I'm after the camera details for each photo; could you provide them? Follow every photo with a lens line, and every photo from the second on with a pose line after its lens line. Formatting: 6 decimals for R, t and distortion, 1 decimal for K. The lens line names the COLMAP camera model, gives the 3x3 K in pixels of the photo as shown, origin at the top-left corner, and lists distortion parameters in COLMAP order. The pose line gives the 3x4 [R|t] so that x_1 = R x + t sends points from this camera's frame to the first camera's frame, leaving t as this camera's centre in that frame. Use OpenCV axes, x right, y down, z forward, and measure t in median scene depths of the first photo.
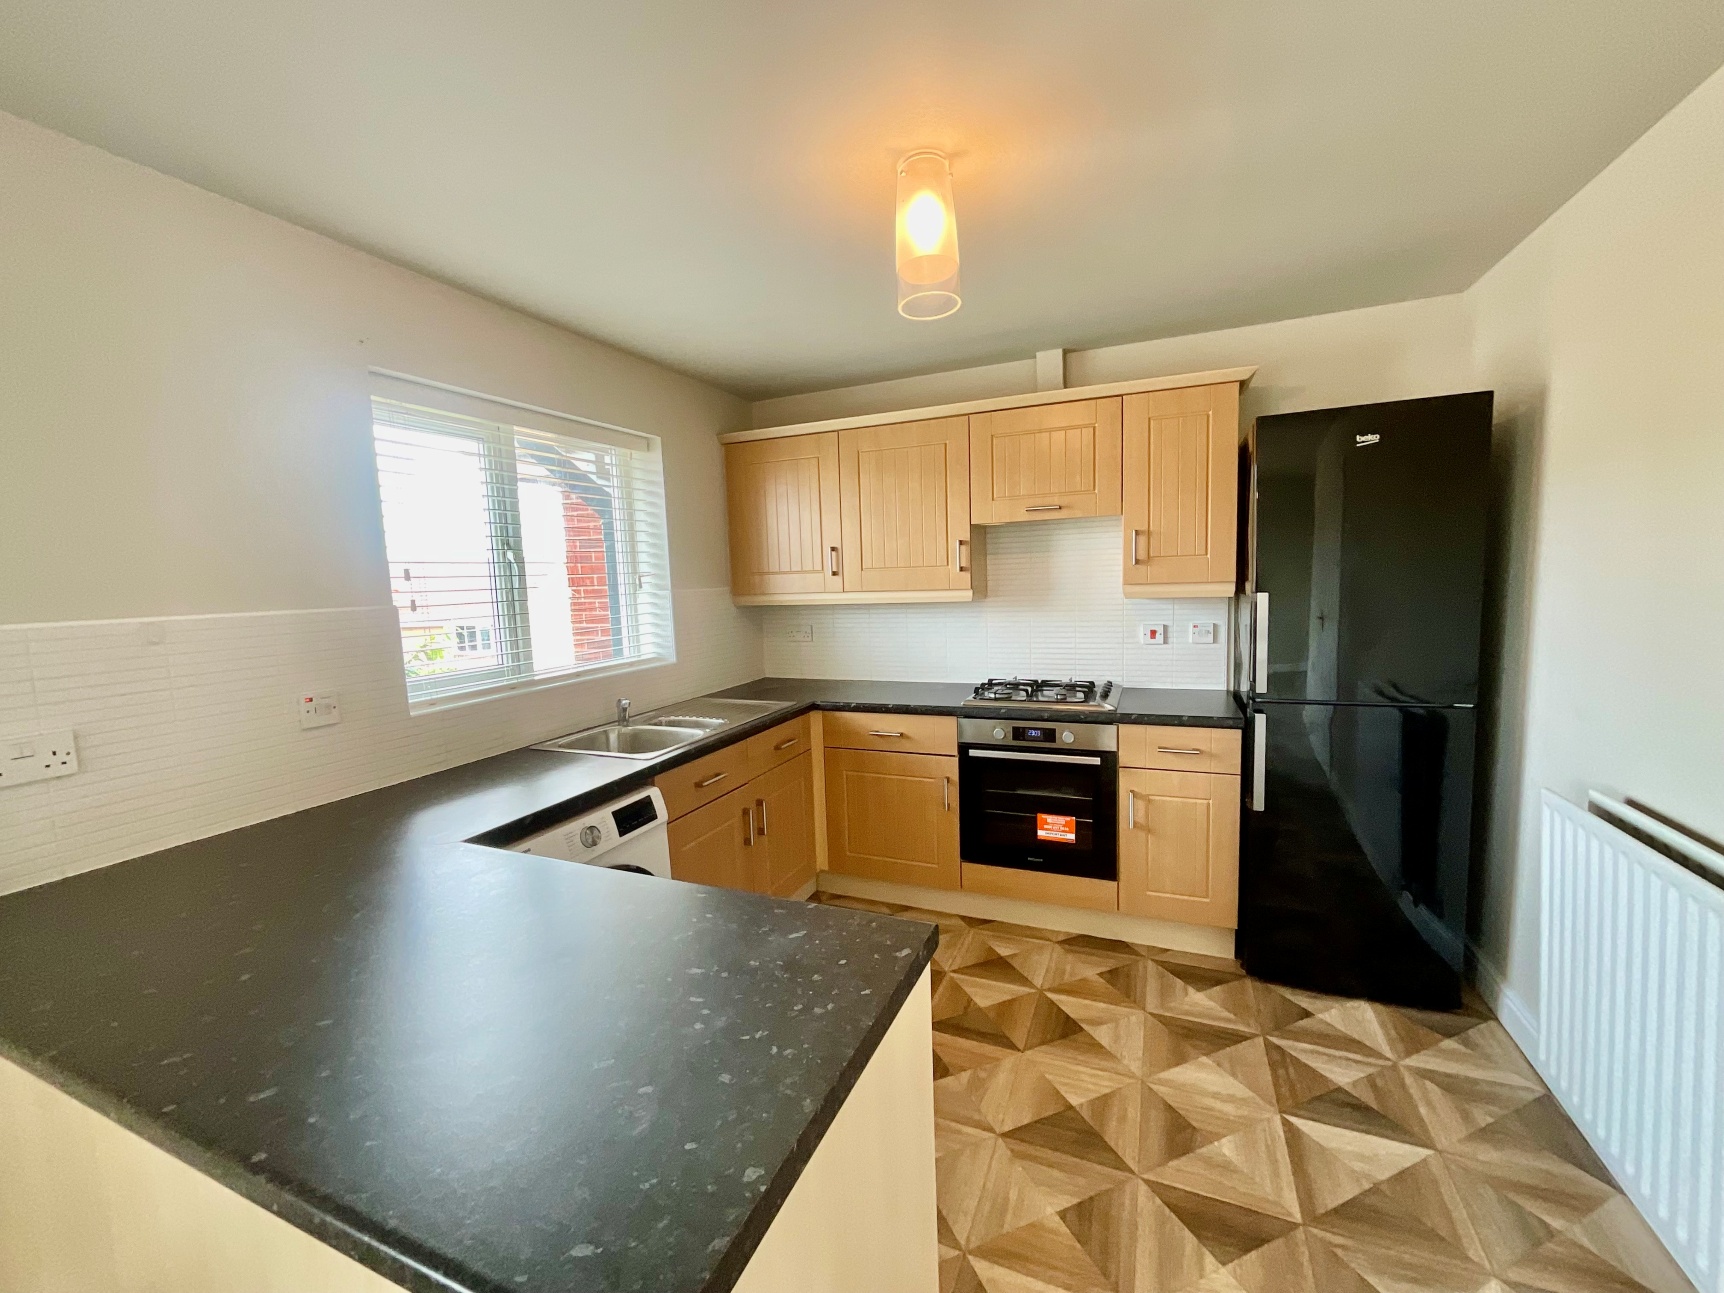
lens RADIAL K [[717.5, 0, 871.8], [0, 717.5, 644.3], [0, 0, 1]] dist [-0.002638, -0.000092]
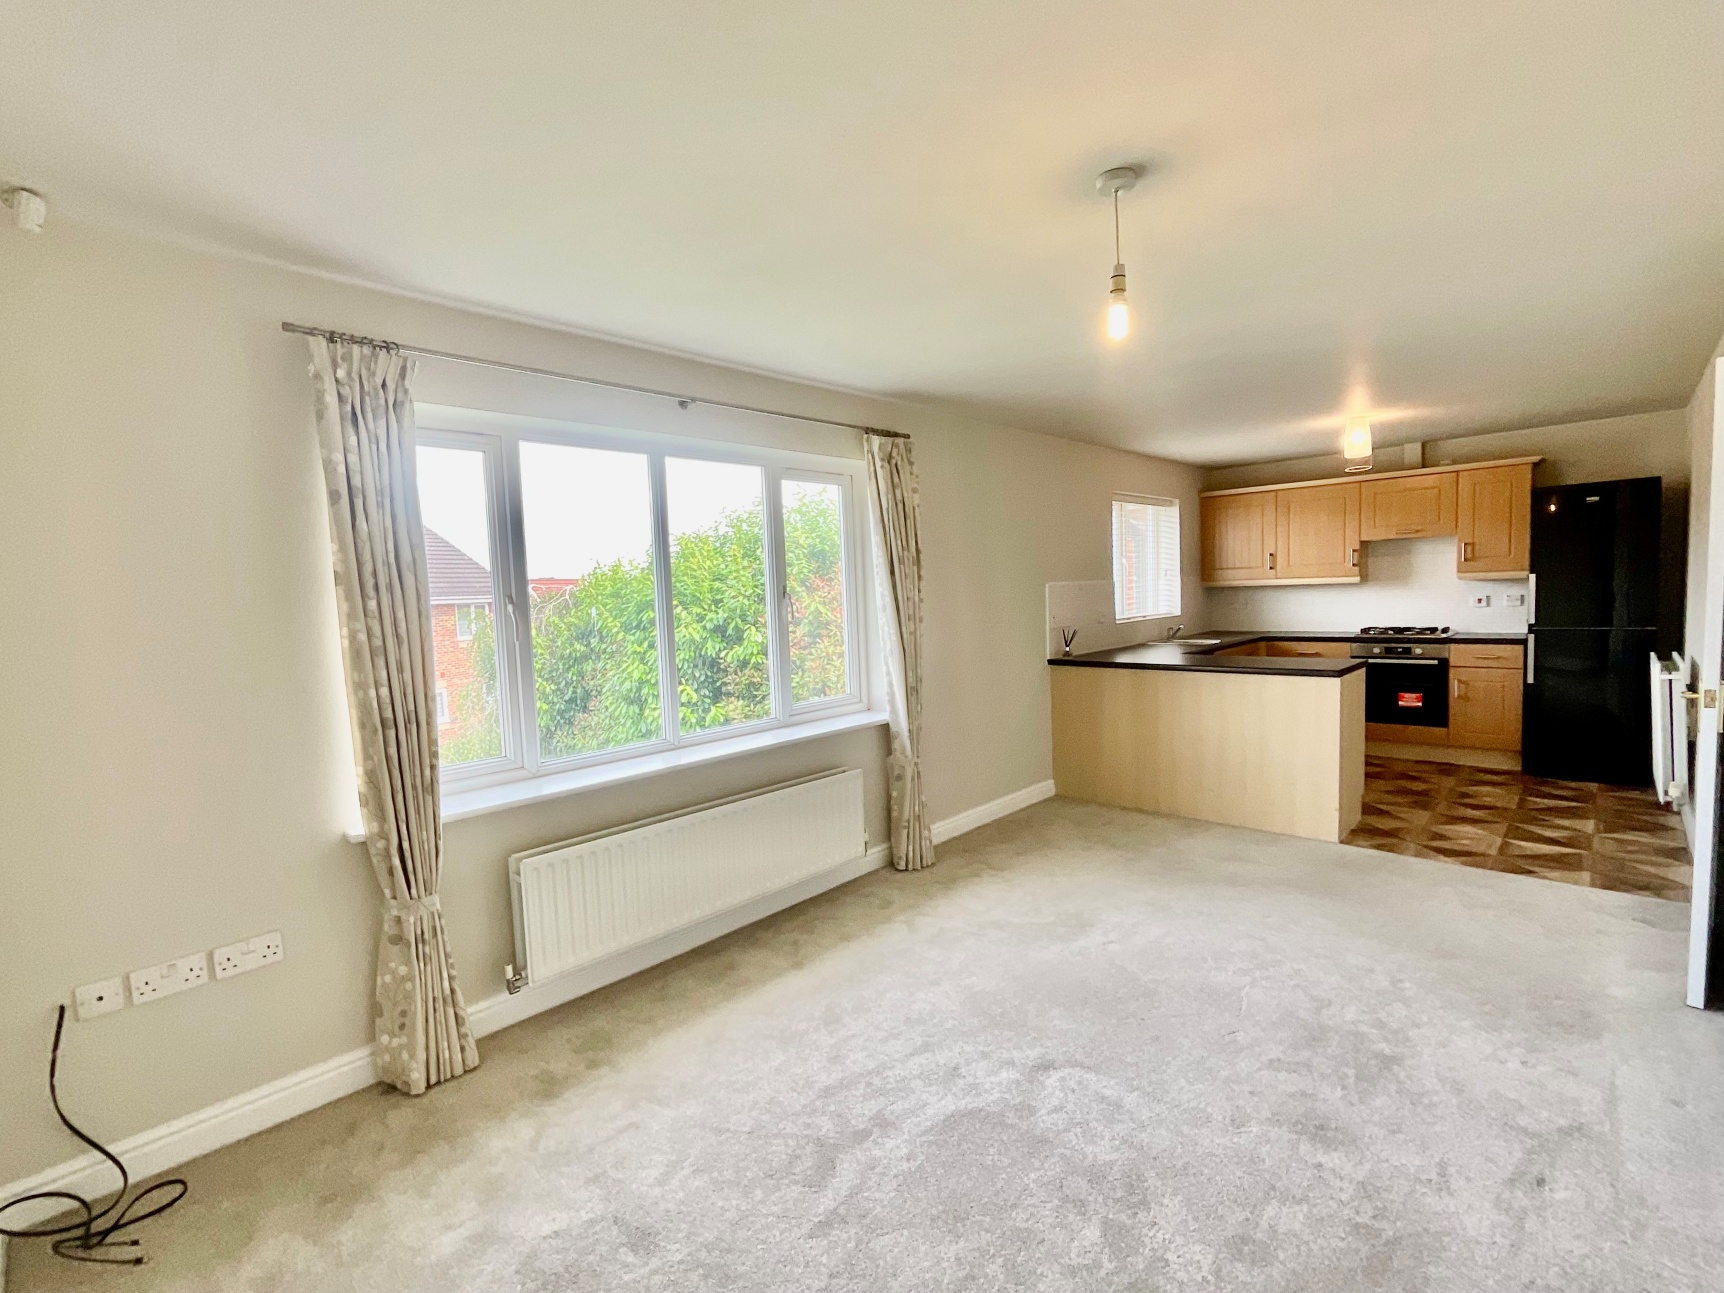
lens RADIAL K [[777.9, 0, 862.0], [0, 777.9, 646.5], [0, 0, 1]] dist [-0.003653, 0.000360]
pose [[0.930282, 0.027145, -0.365839, -0.346237], [-0.030757, 0.999519, -0.004047, 0.167259], [0.365553, 0.015017, 0.930669, -1.450336]]
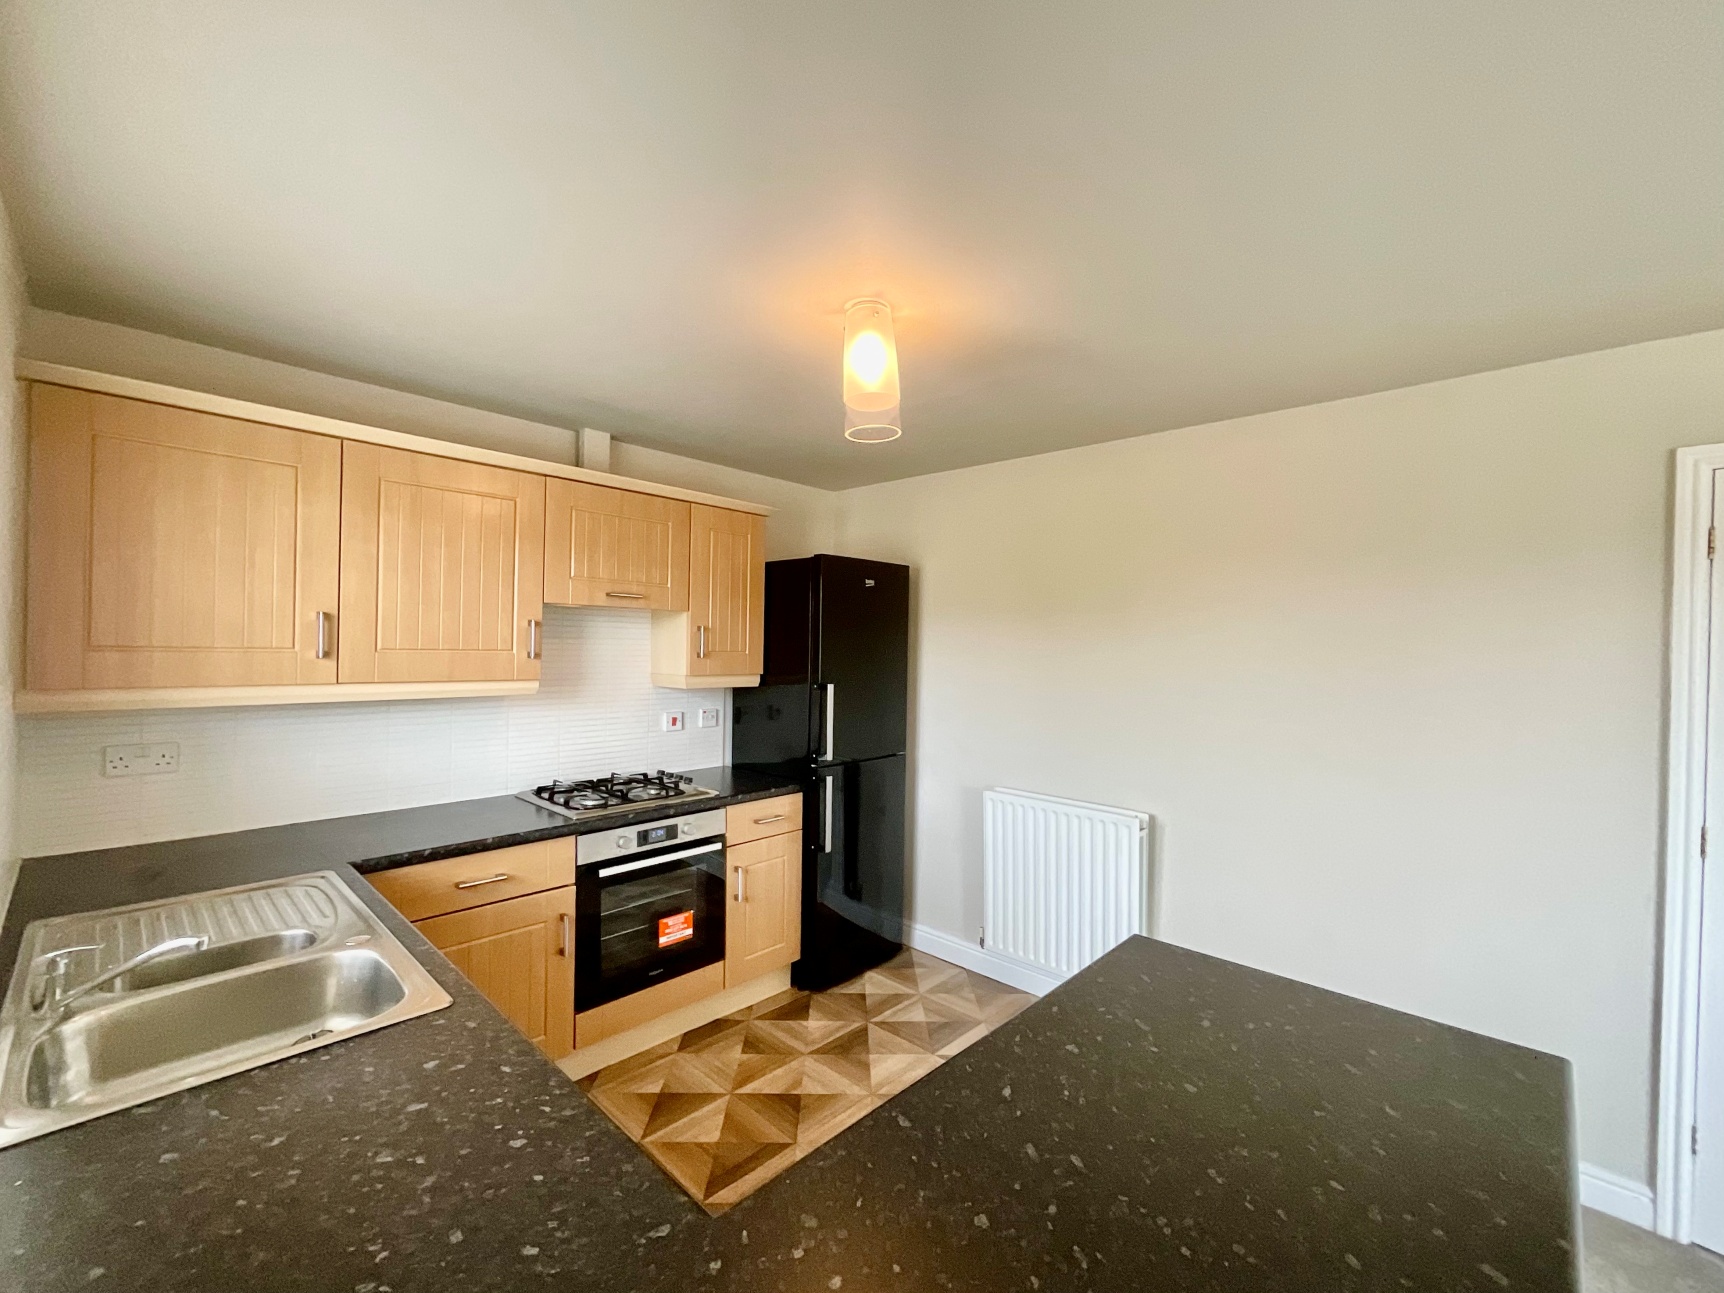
lens RADIAL K [[717.5, 0, 871.8], [0, 717.5, 644.3], [0, 0, 1]] dist [-0.002638, -0.000092]
pose [[0.337377, 0.042520, 0.940409, -0.574614], [0.059973, 0.995979, -0.066548, -0.044146], [-0.939457, 0.078851, 0.333471, 0.399550]]
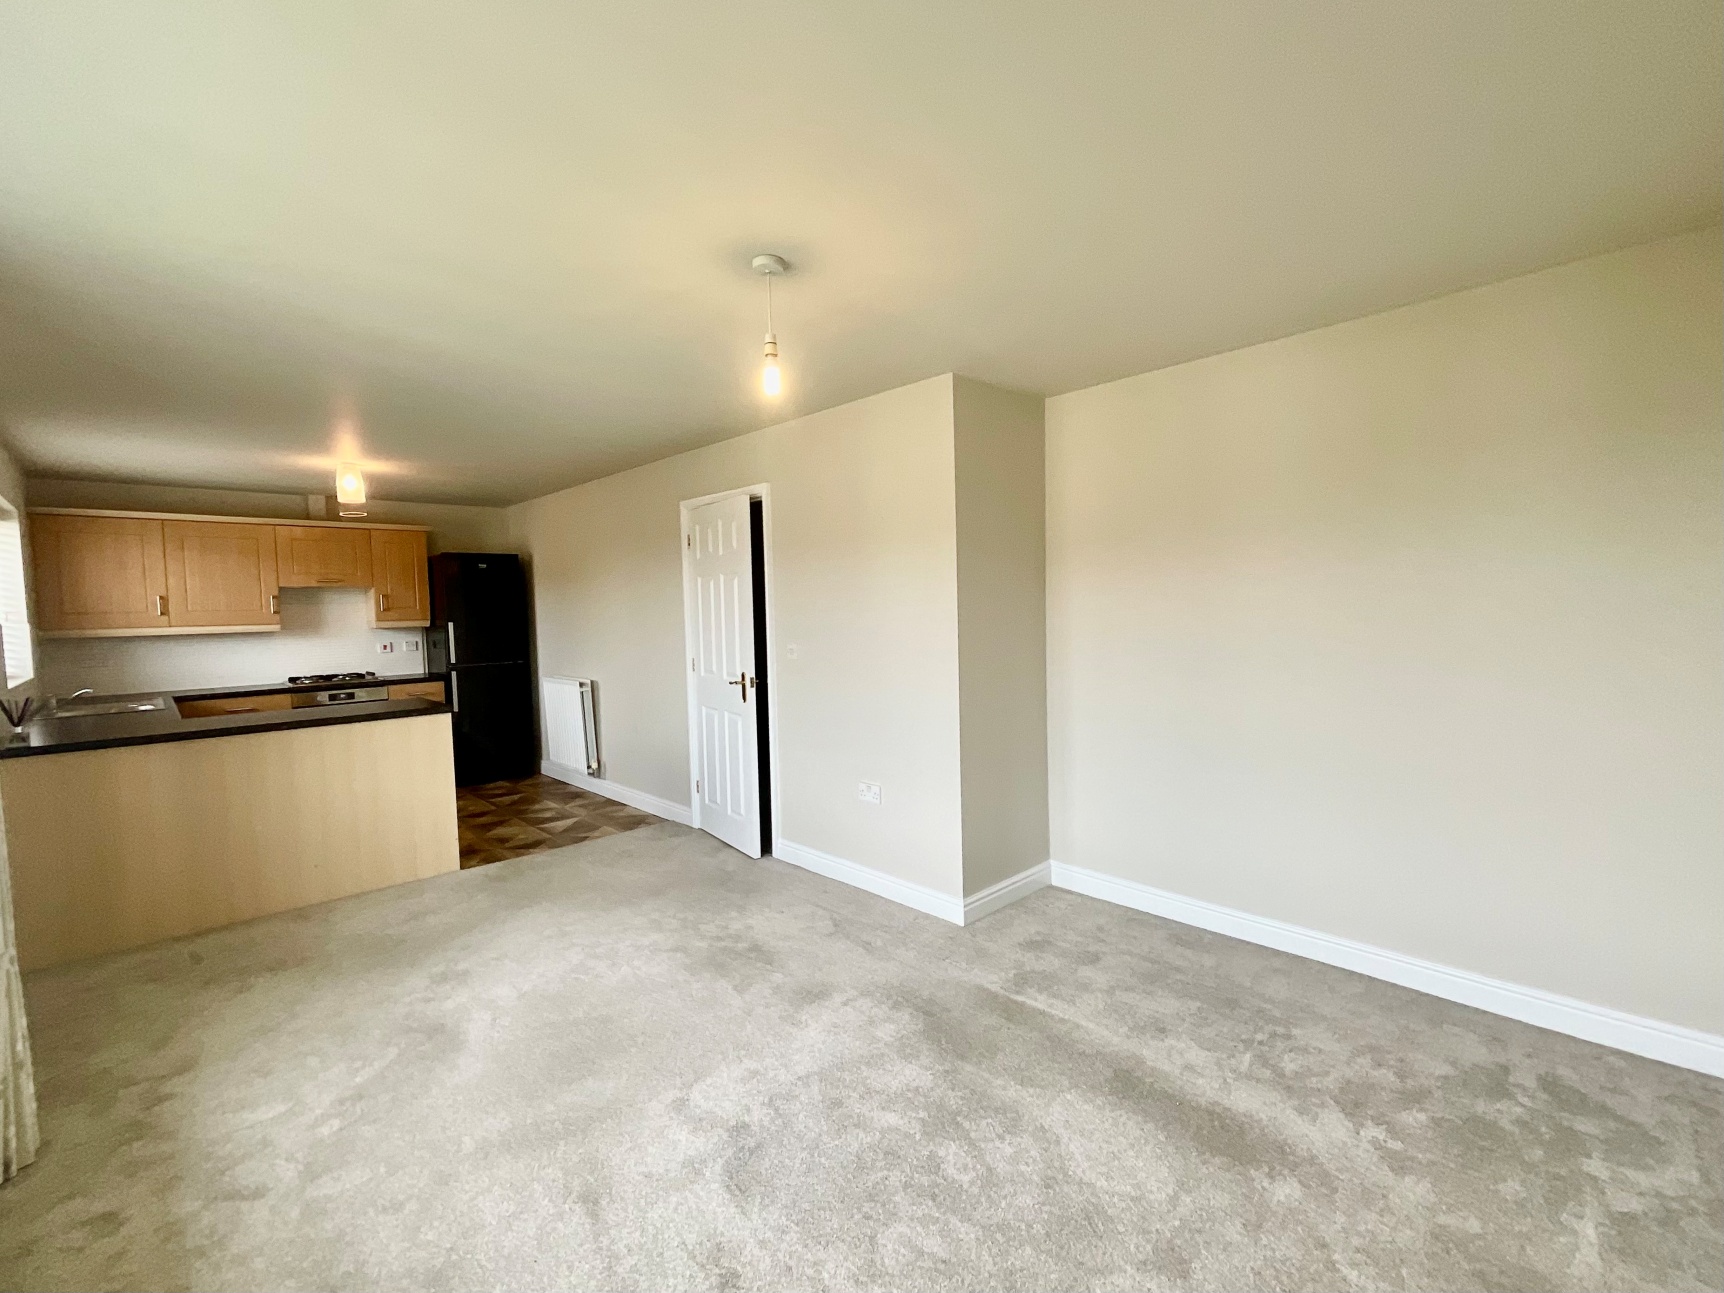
lens RADIAL K [[750.6, 0, 860.4], [0, 750.6, 669.4], [0, 0, 1]] dist [-0.002108, -0.000039]
pose [[0.416373, -0.048018, 0.907925, -1.033772], [0.096951, 0.995256, 0.008176, 0.171839], [-0.904010, 0.084620, 0.419053, -1.138053]]
